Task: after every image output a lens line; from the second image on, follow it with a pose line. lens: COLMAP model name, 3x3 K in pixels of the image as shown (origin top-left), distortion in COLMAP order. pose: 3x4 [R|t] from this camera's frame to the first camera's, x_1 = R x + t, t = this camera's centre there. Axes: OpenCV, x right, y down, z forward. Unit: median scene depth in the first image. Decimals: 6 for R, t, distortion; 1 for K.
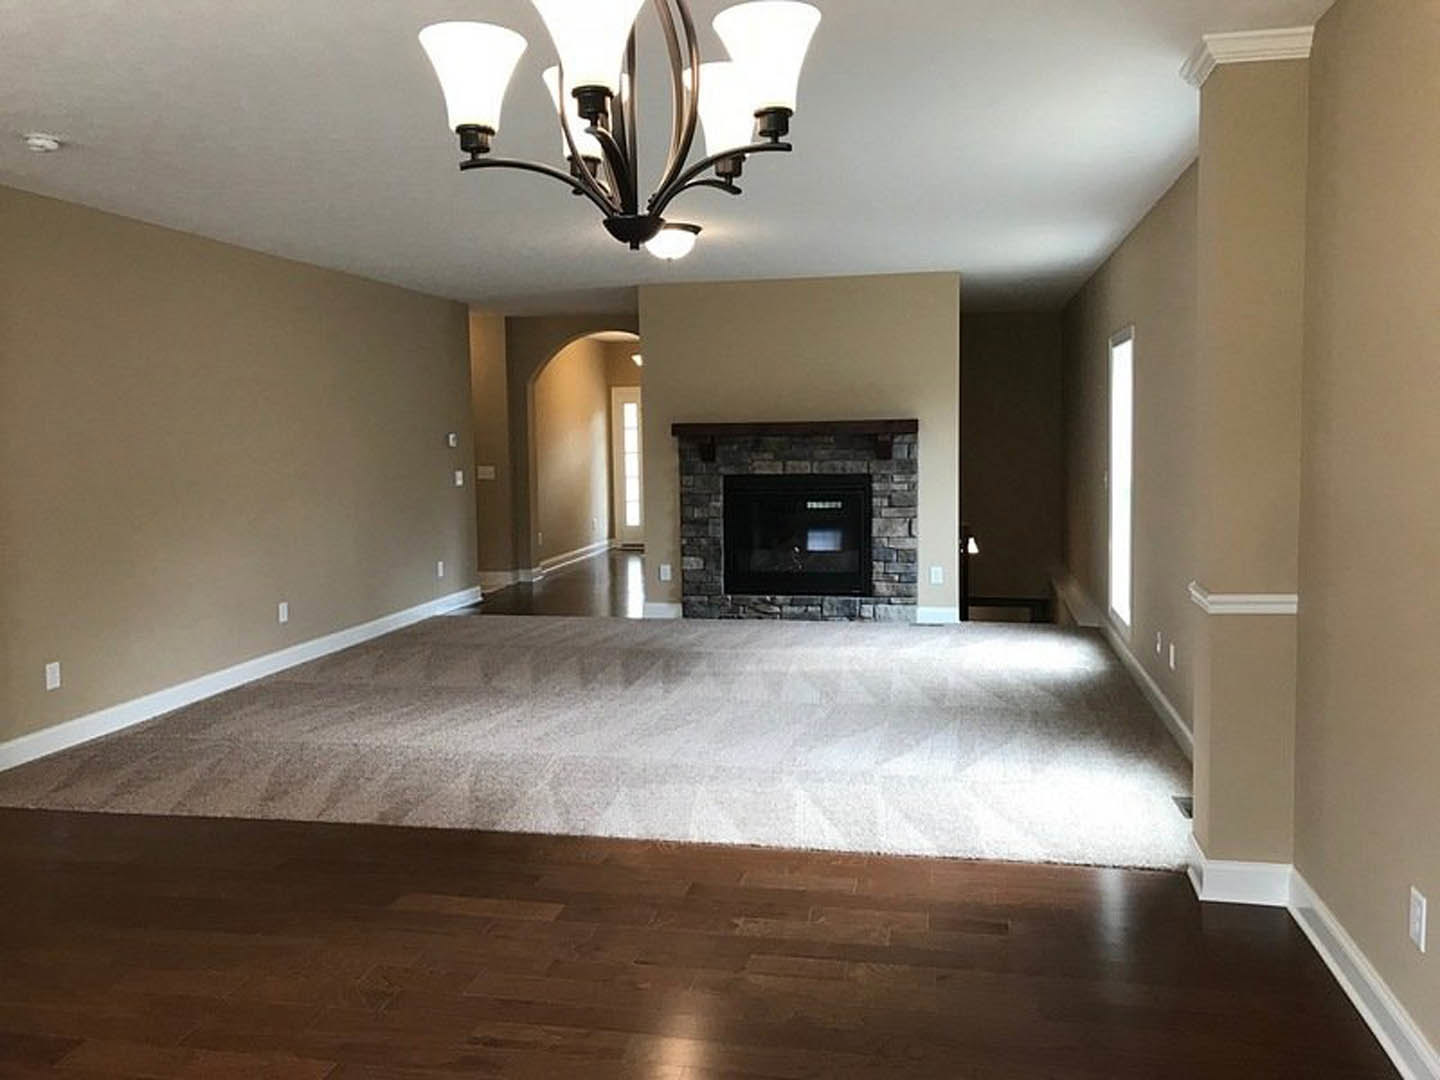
lens RADIAL K [[1165.7, 0, 722.7], [0, 1165.7, 538.8], [0, 0, 1]] dist [0.028964, -0.020807]
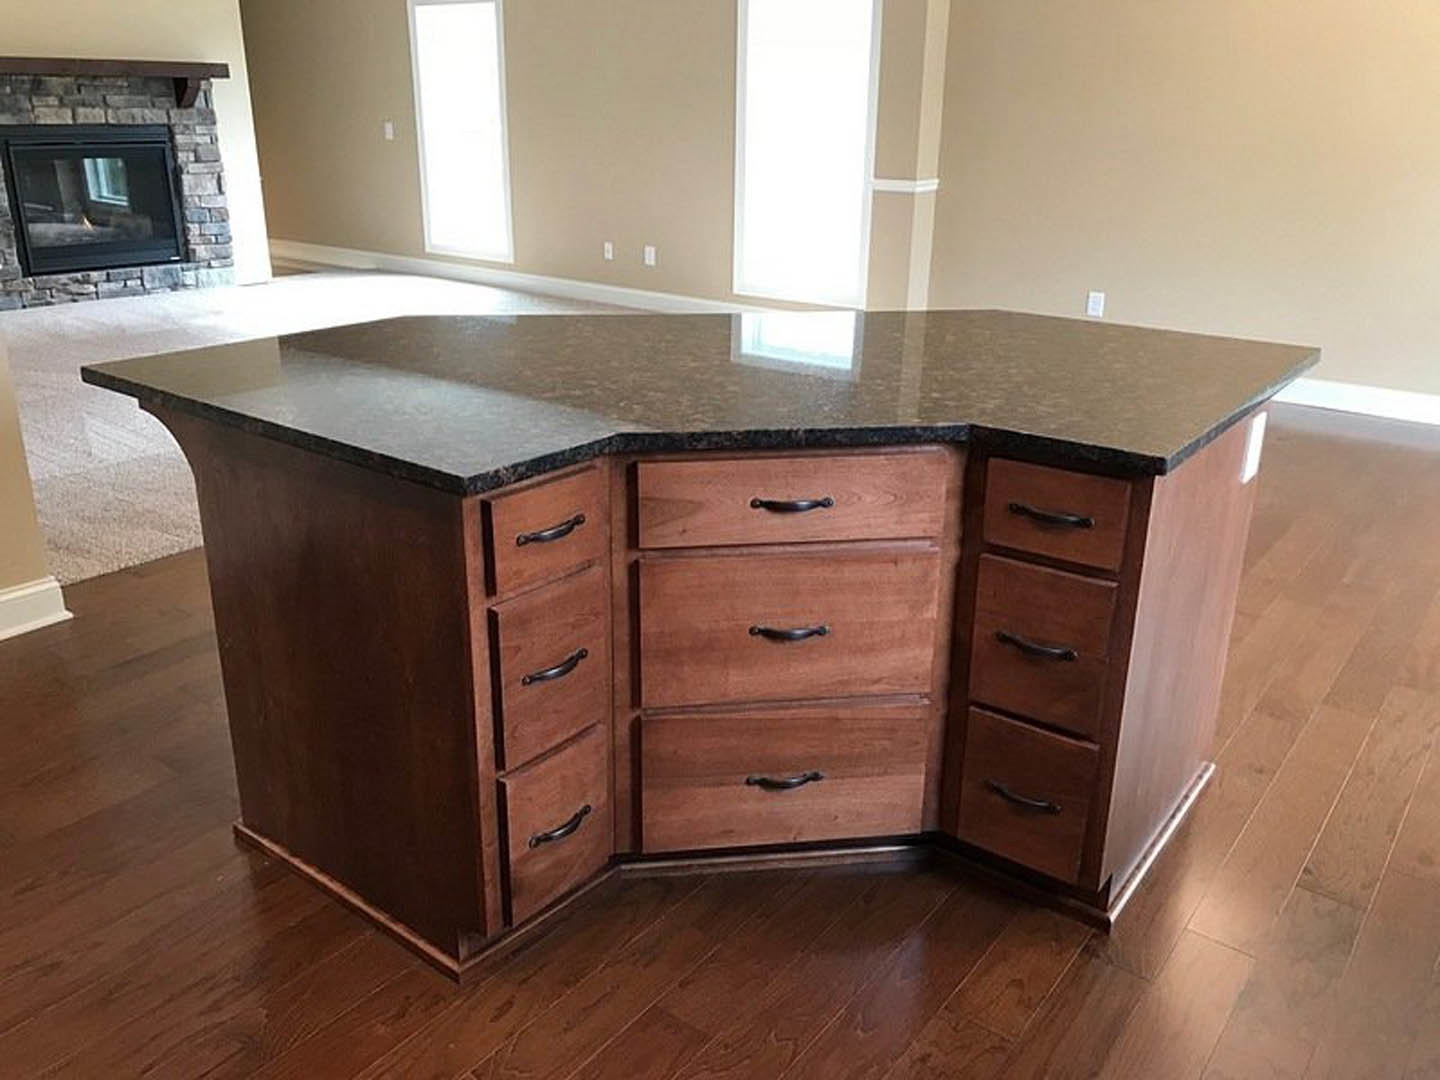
lens RADIAL K [[1165.7, 0, 719.5], [0, 1165.7, 538.5], [0, 0, 1]] dist [0.028964, -0.020807]
pose [[0.443643, -0.294499, 0.846435, -0.557914], [0.062796, 0.952360, 0.298440, 0.006072], [-0.894001, -0.079248, 0.441001, 0.177565]]
